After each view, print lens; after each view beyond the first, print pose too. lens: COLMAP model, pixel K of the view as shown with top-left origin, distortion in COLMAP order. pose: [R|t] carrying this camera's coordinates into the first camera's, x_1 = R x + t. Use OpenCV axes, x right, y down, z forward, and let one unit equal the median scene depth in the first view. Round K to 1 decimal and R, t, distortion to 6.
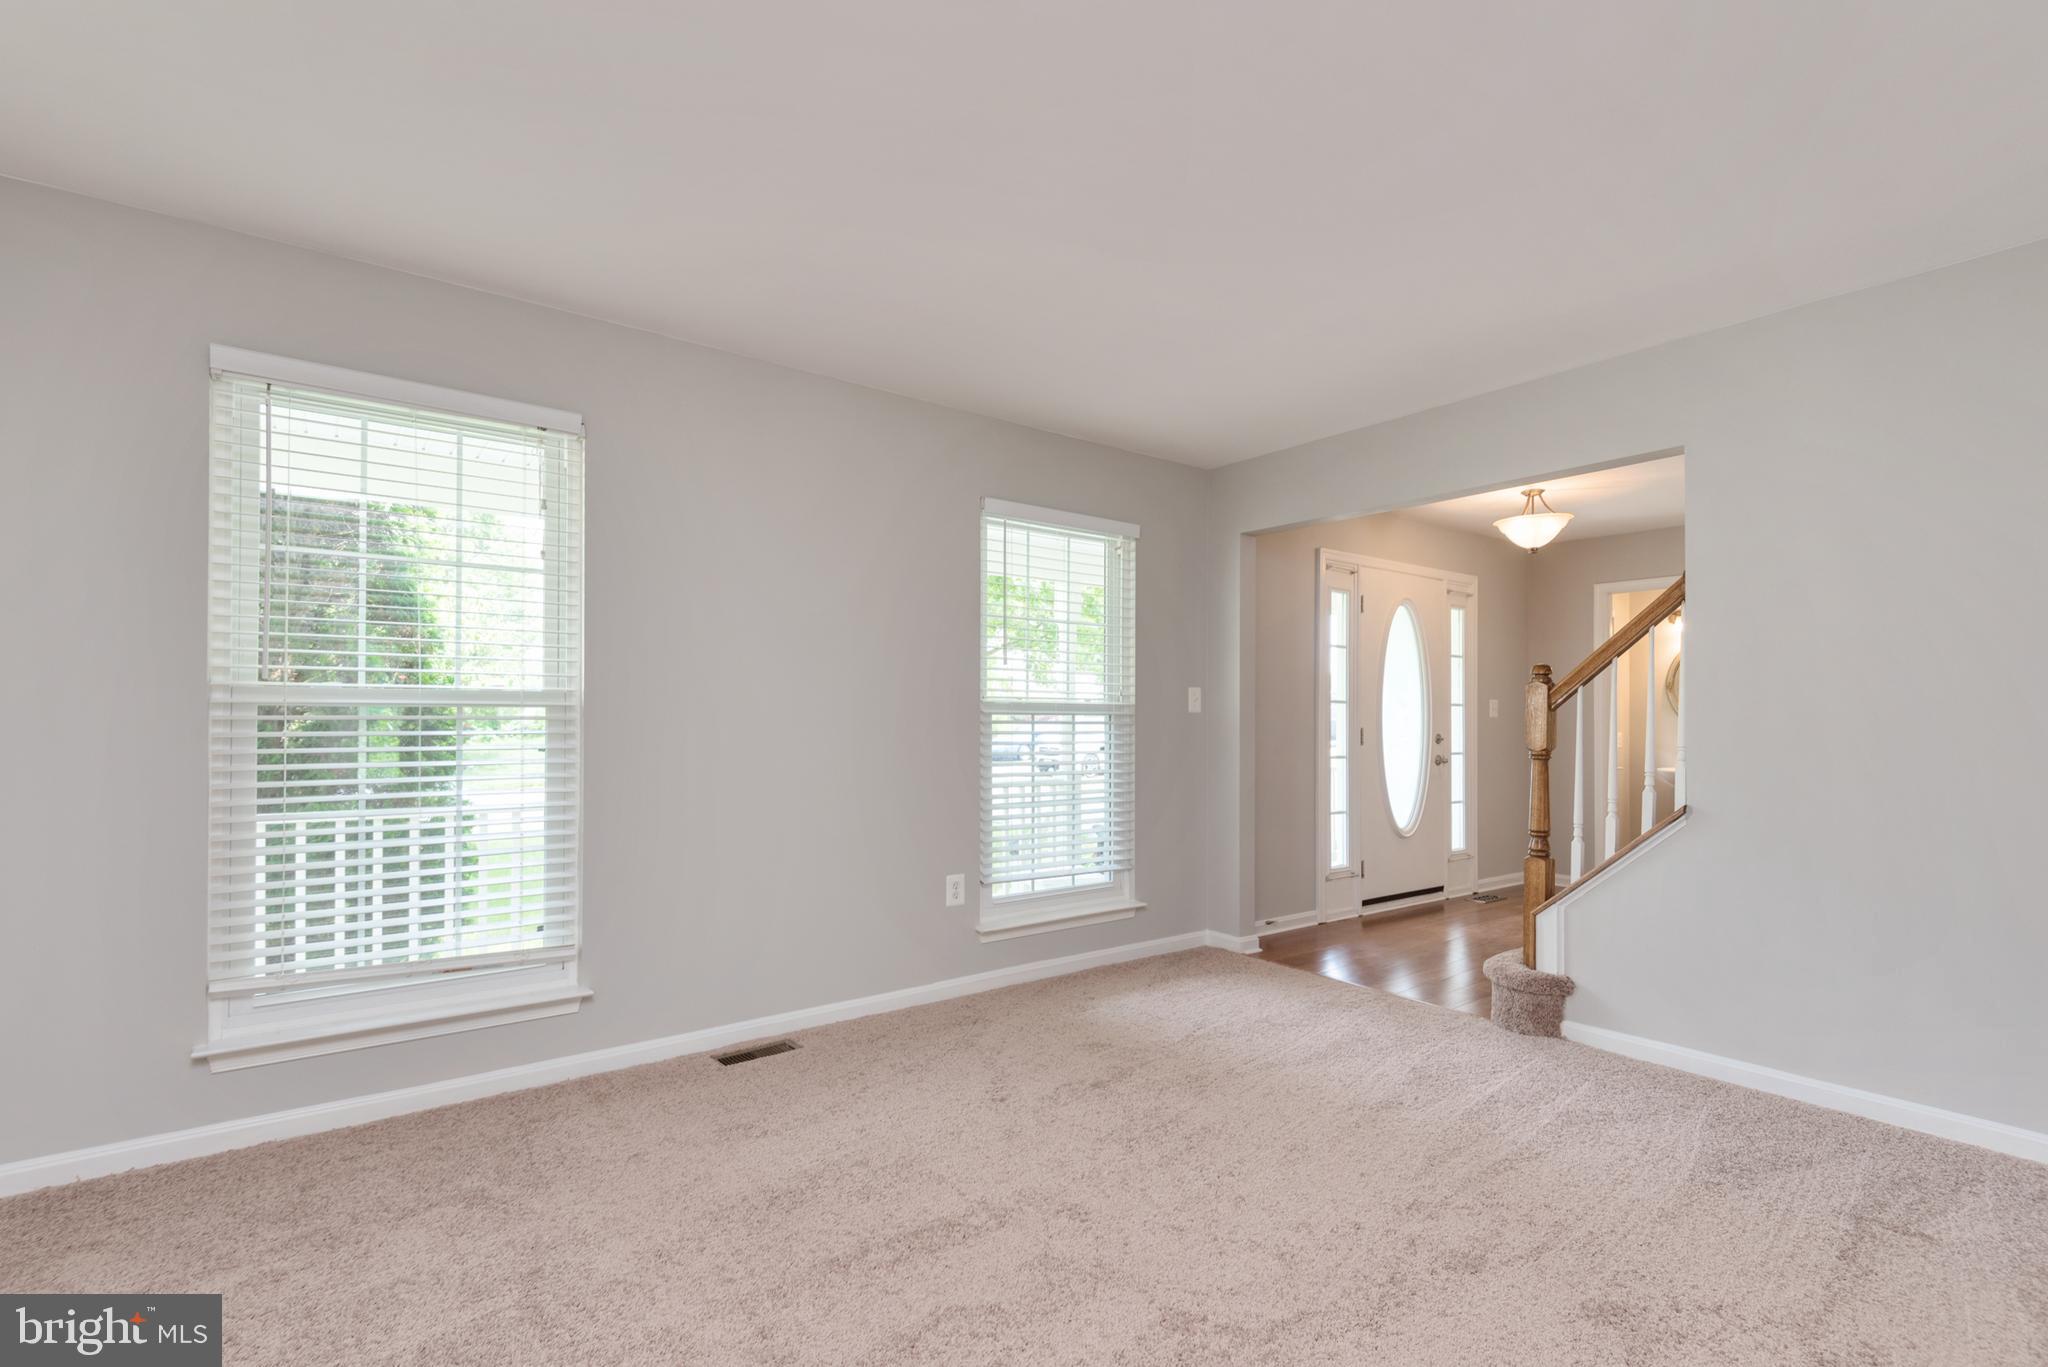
lens RADIAL K [[925.2, 0, 1019.7], [0, 925.2, 689.2], [0, 0, 1]] dist [0.030498, -0.019397]
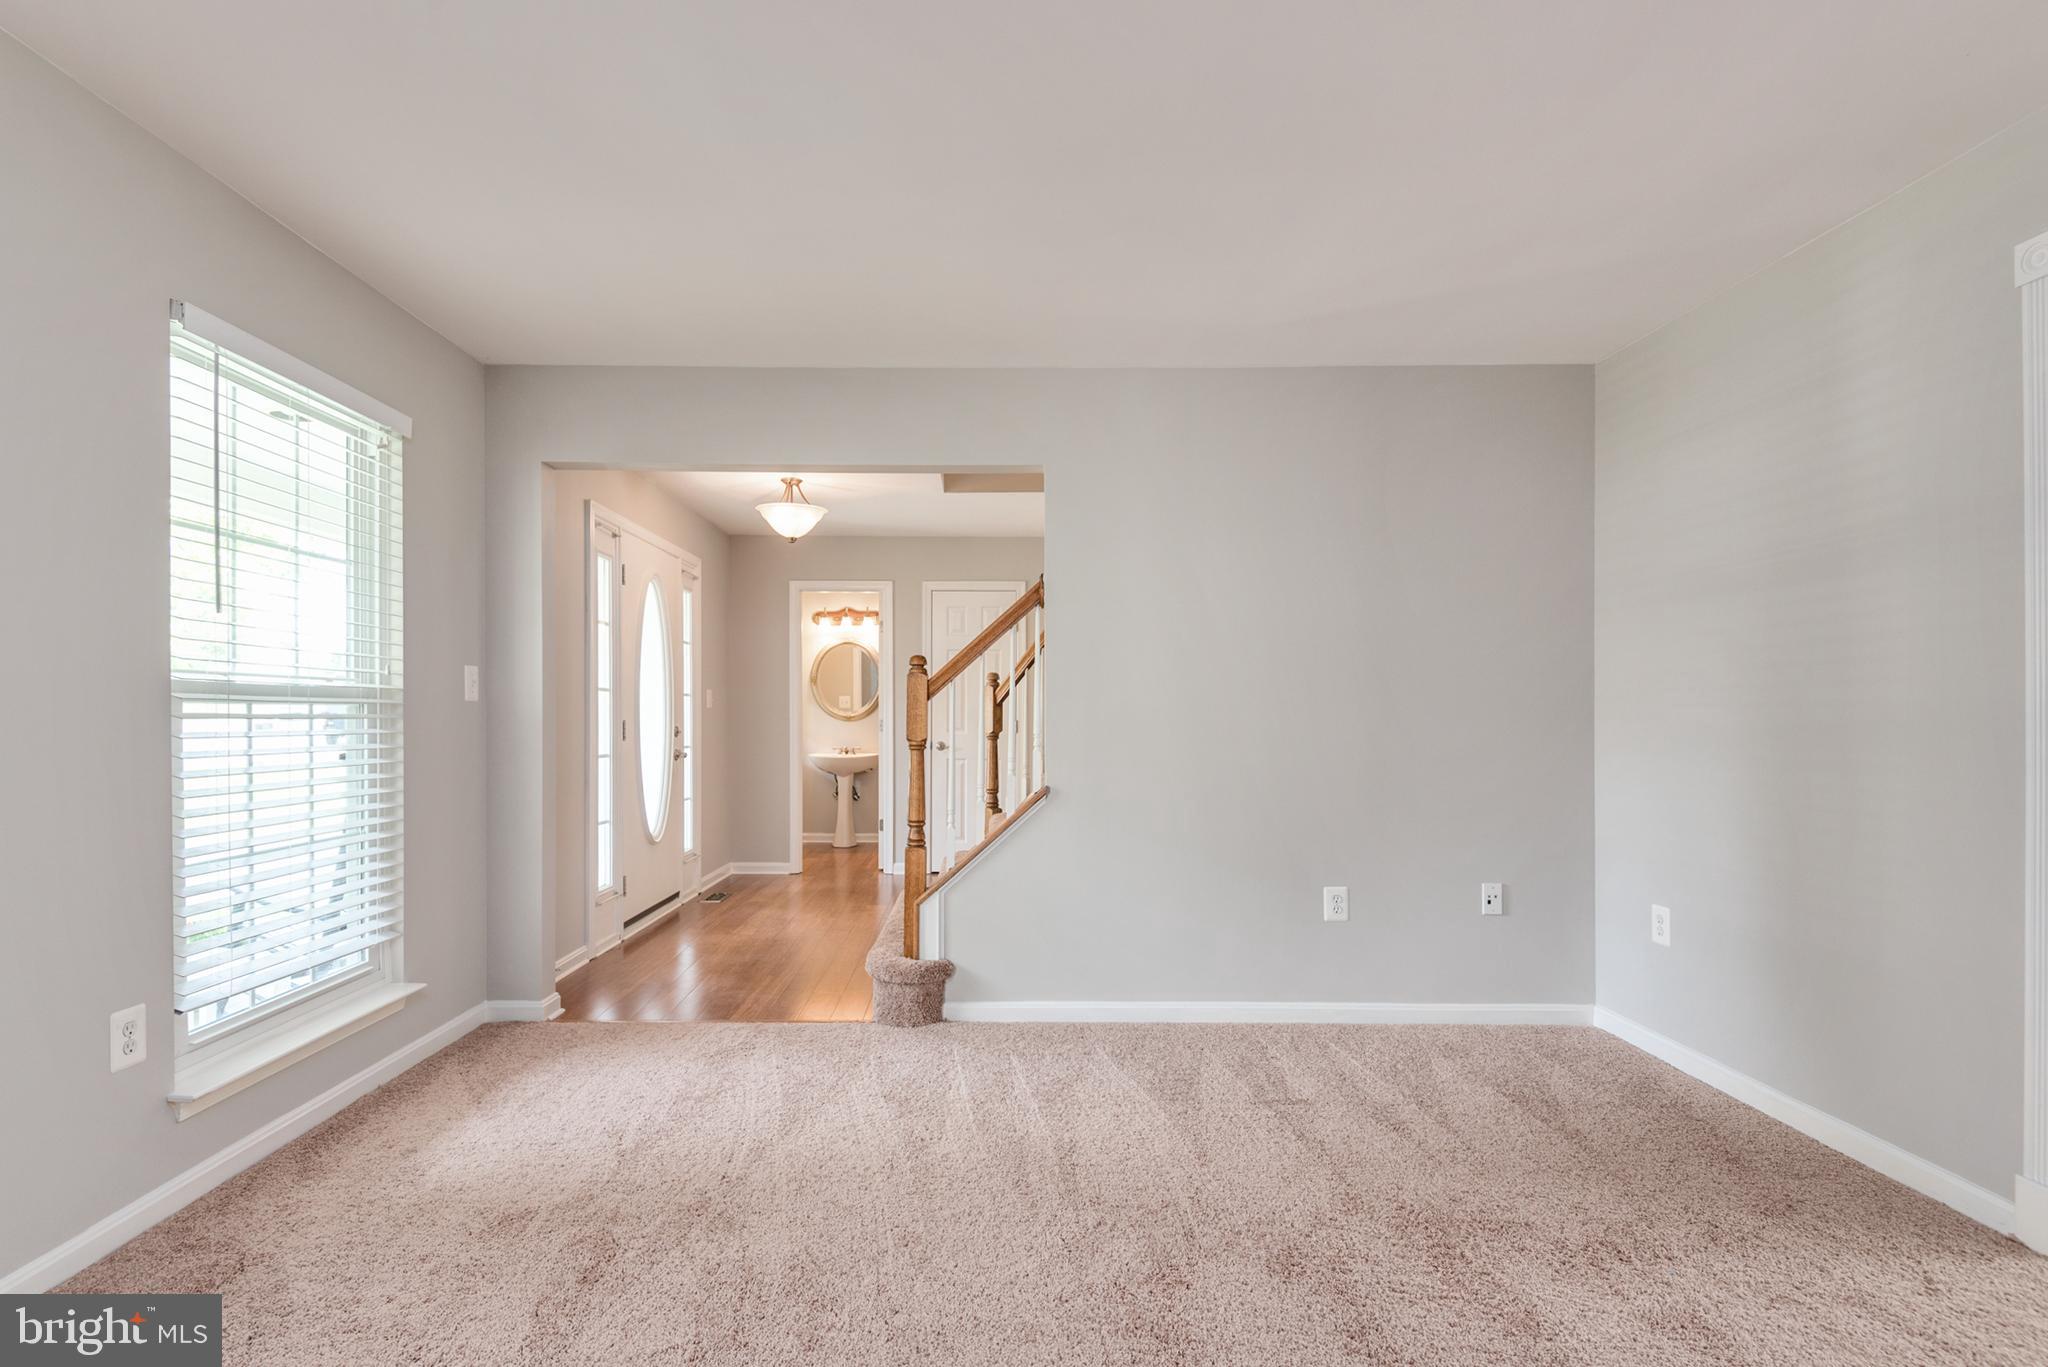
lens RADIAL K [[977.7, 0, 1019.1], [0, 977.7, 705.0], [0, 0, 1]] dist [0.039140, -0.035715]
pose [[0.600396, 0.003794, 0.799694, -0.199631], [-0.025786, 0.999561, 0.014618, 0.007388], [-0.799287, -0.029397, 0.600230, 0.253570]]
